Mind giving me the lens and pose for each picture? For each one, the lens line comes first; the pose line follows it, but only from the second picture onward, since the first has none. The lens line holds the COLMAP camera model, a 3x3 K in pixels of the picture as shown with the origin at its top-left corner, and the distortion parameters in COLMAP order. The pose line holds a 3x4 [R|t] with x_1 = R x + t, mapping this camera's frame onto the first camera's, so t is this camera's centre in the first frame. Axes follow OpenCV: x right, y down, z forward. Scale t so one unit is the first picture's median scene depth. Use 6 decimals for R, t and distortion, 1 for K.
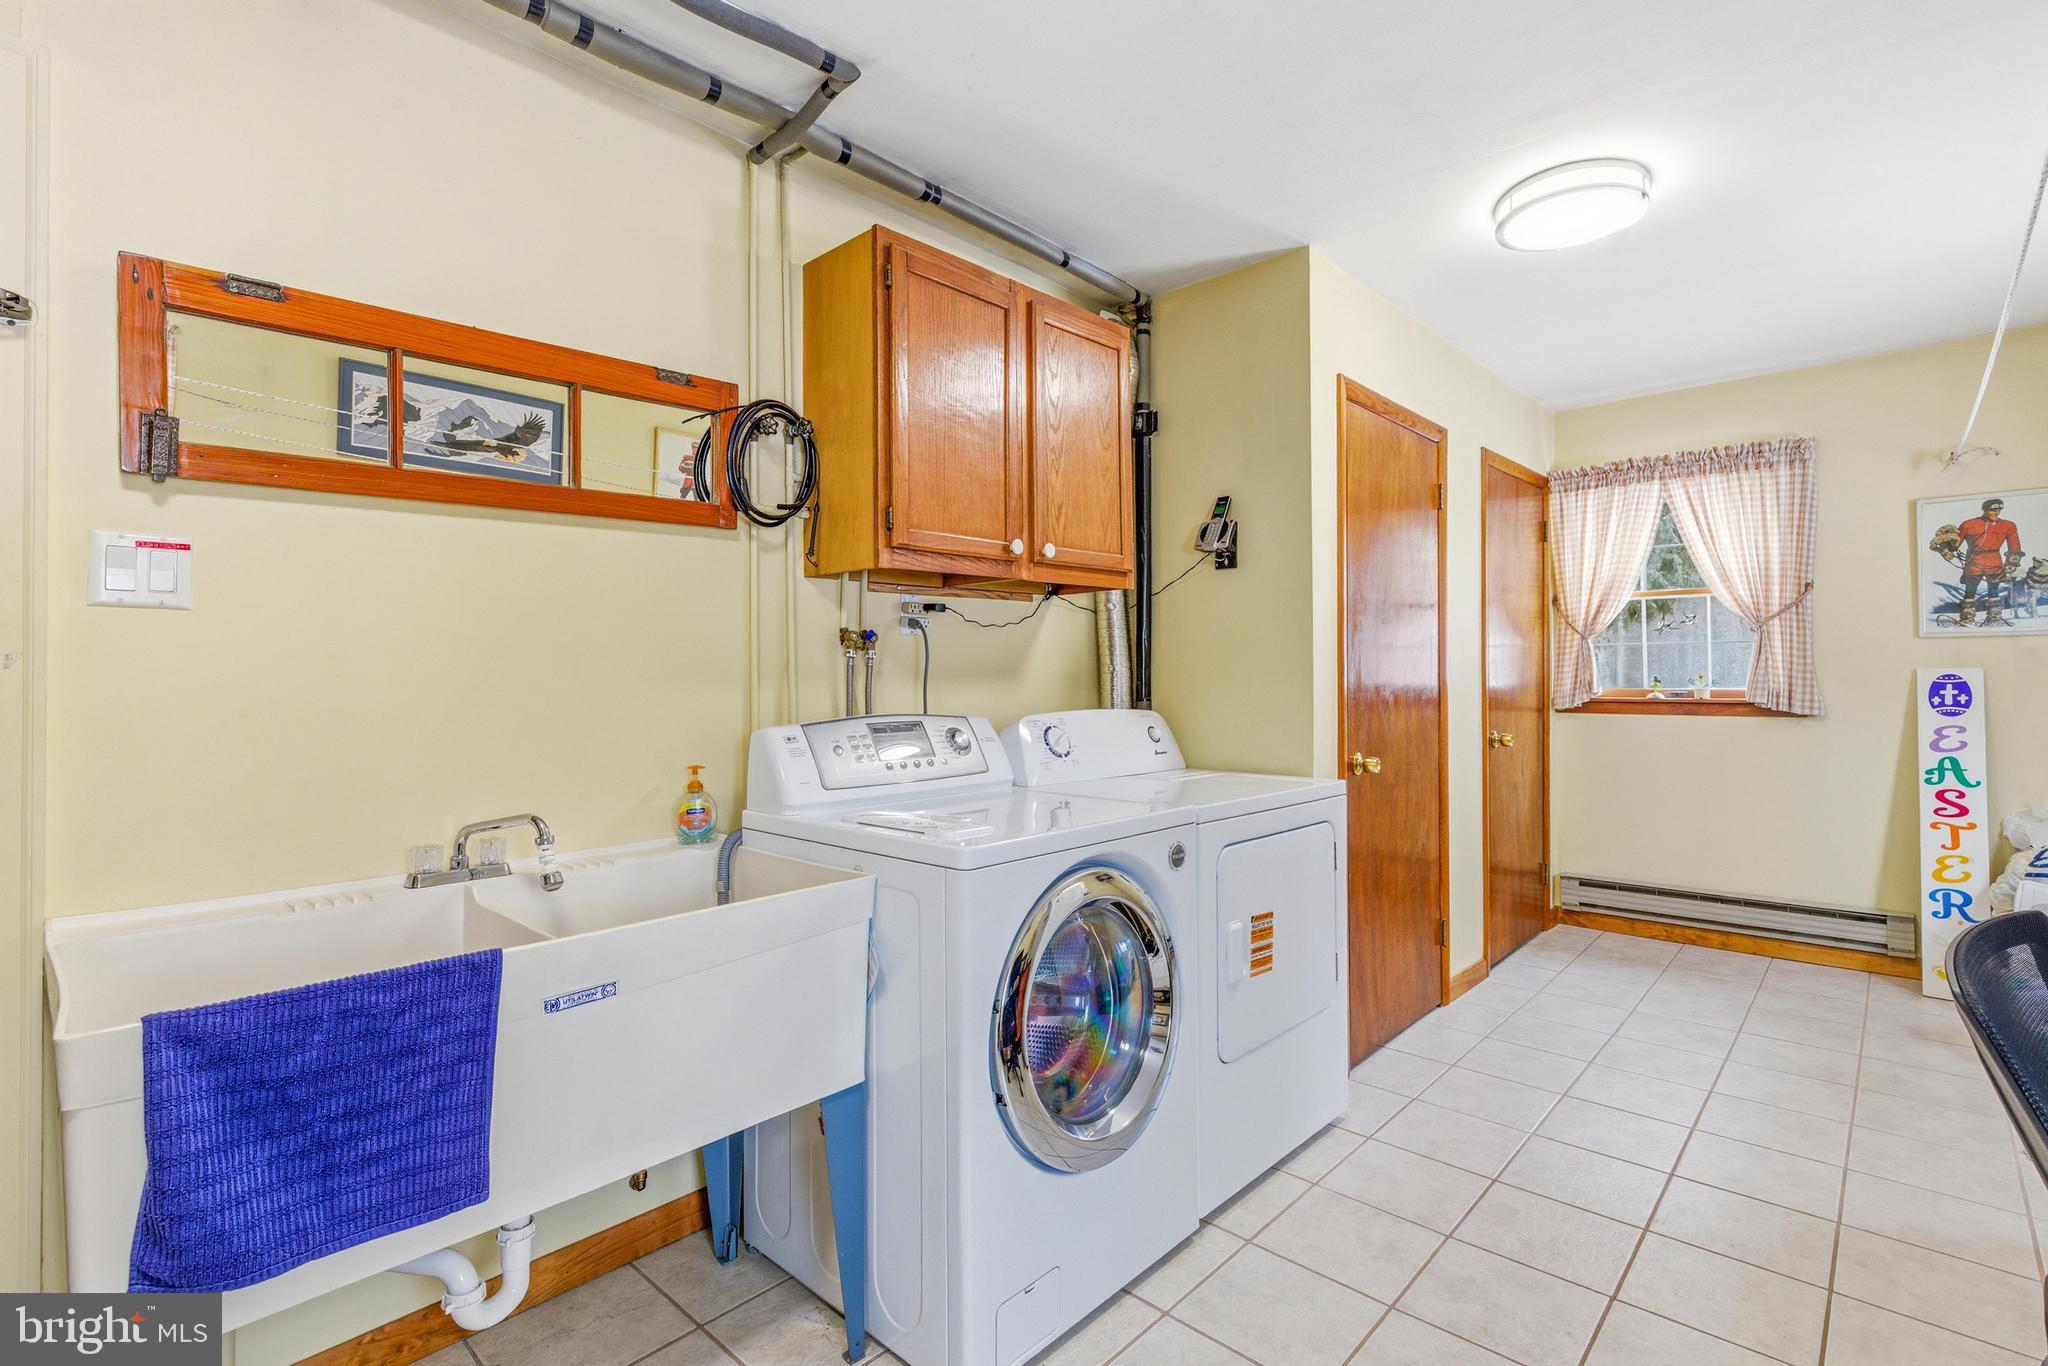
lens RADIAL K [[944.6, 0, 1035.7], [0, 944.6, 660.6], [0, 0, 1]] dist [-0.000508, -0.000322]
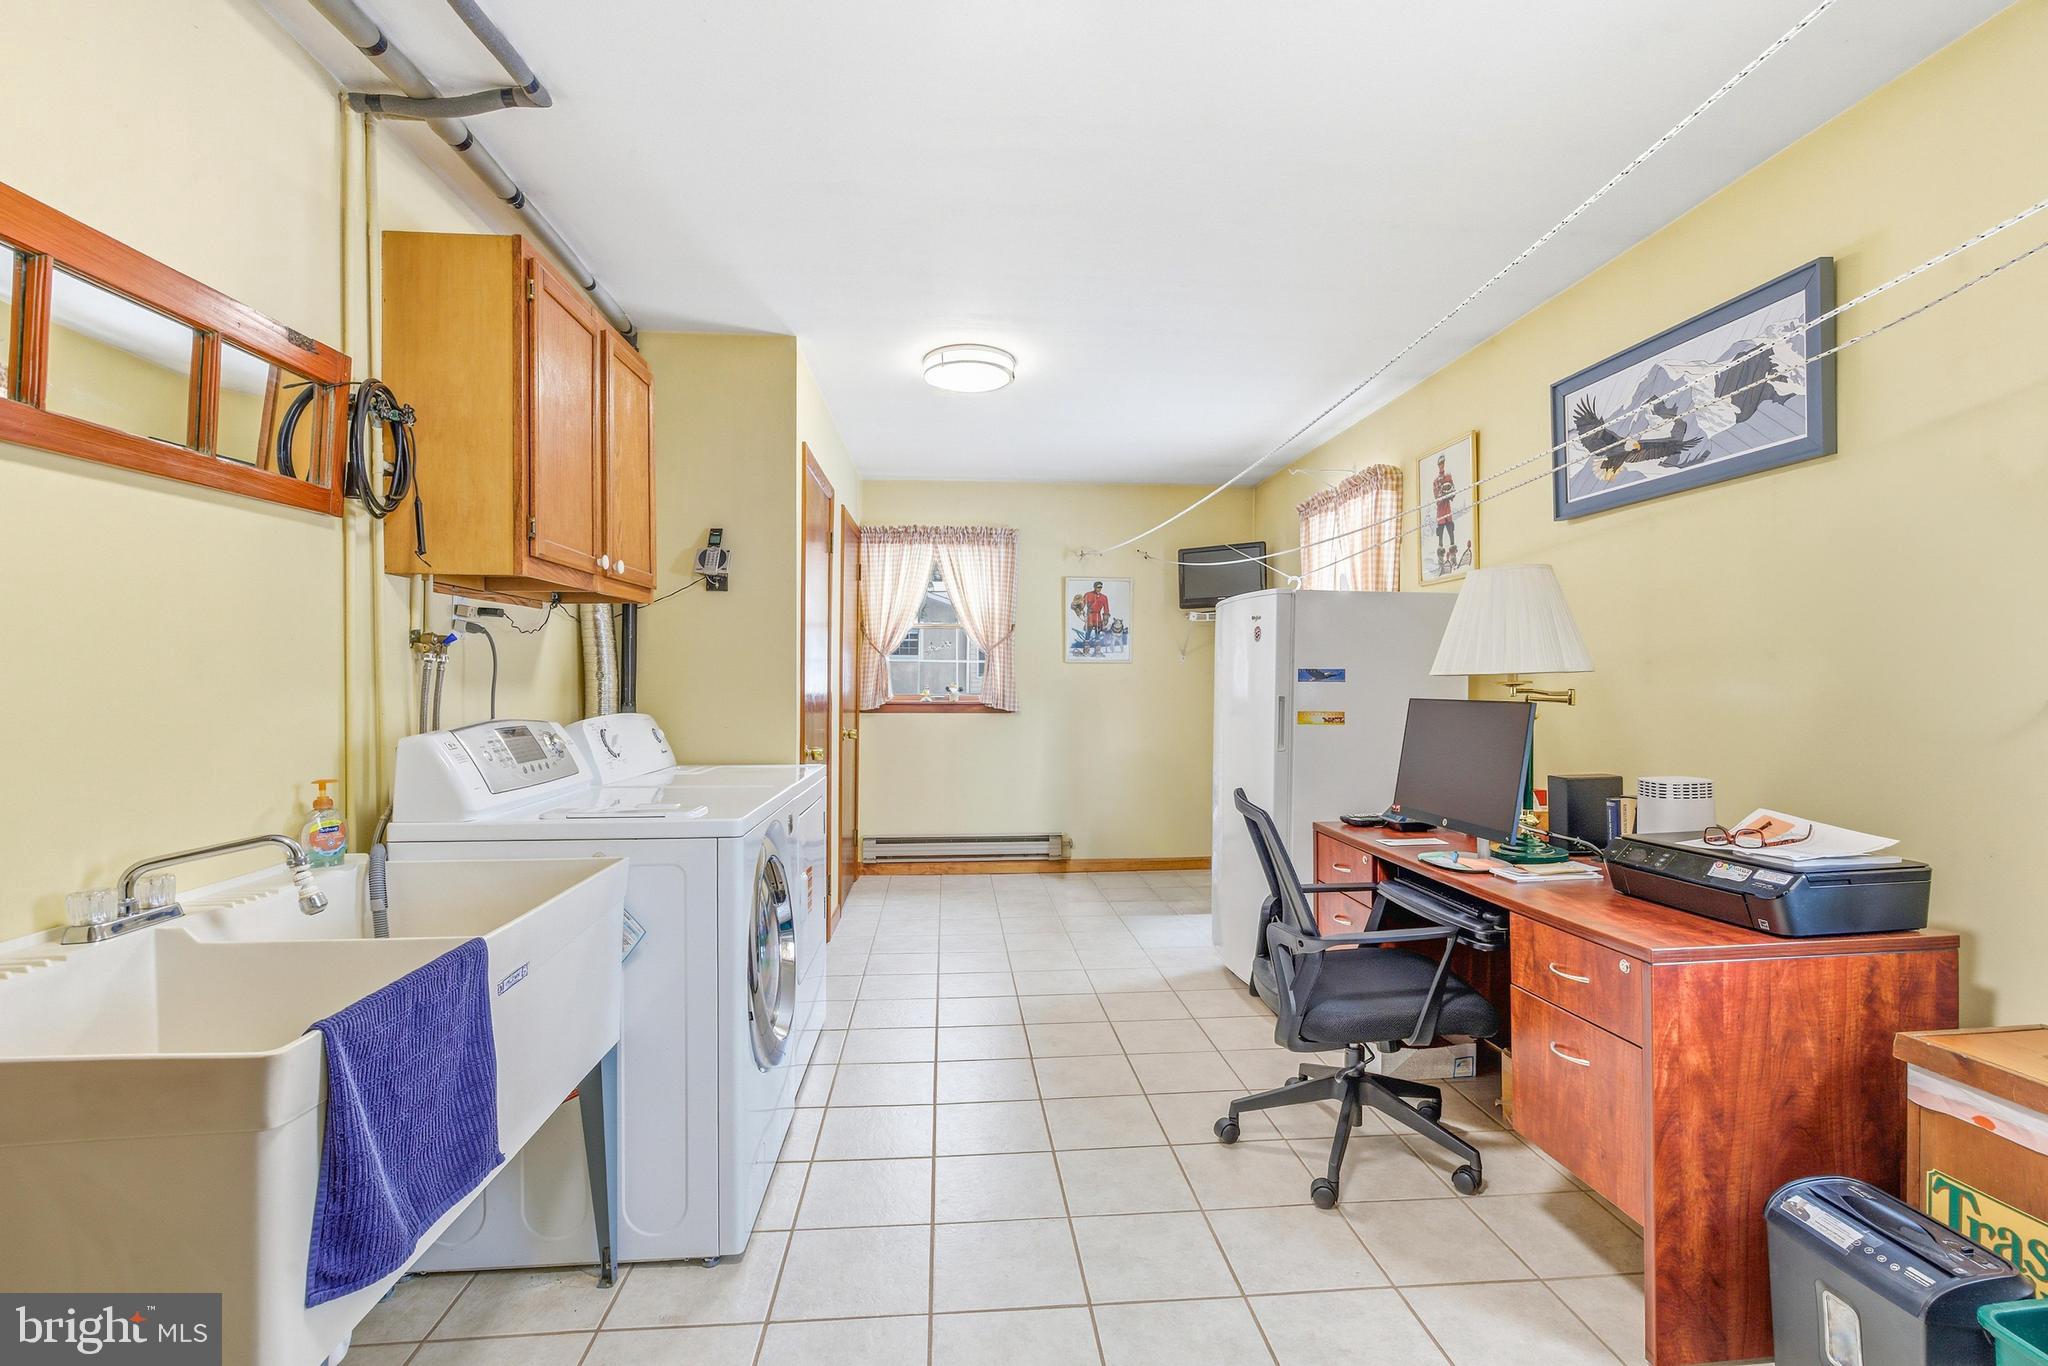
lens RADIAL K [[974.0, 0, 1023.5], [0, 974.0, 690.6], [0, 0, 1]] dist [-0.001444, 0.000306]
pose [[0.669020, 0.001596, 0.743243, -0.431195], [-0.020140, 0.999669, 0.015983, -0.001557], [-0.742972, -0.025662, 0.668831, -0.081949]]
